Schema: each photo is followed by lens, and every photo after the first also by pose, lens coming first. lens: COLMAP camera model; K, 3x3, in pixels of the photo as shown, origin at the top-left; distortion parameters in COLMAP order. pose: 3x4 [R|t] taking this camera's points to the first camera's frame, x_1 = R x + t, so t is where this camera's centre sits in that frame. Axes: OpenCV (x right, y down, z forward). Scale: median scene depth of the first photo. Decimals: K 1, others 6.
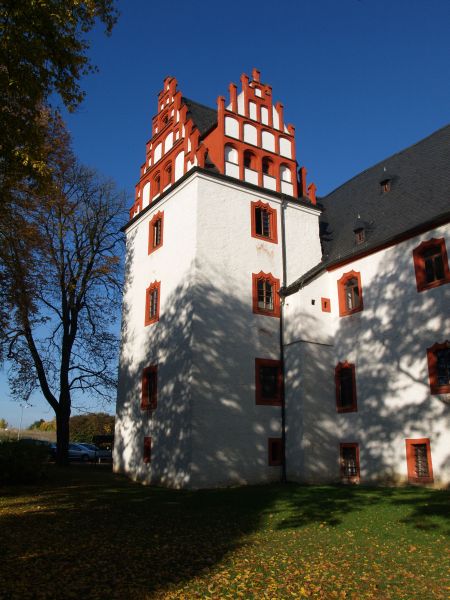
lens RADIAL K [[512.1, 0, 225.0], [0, 512.1, 300.0], [0, 0, 1]] dist [-0.068055, 0.007059]
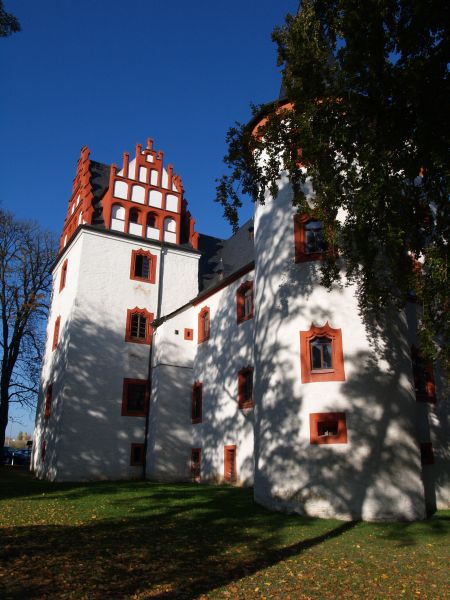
lens RADIAL K [[490.1, 0, 225.0], [0, 490.1, 300.0], [0, 0, 1]] dist [-0.063638, 0.004910]
pose [[0.996140, -0.011958, -0.086964, 0.412300], [0.008620, 0.999215, -0.038658, -0.027676], [0.087358, 0.037759, 0.995461, -0.163341]]
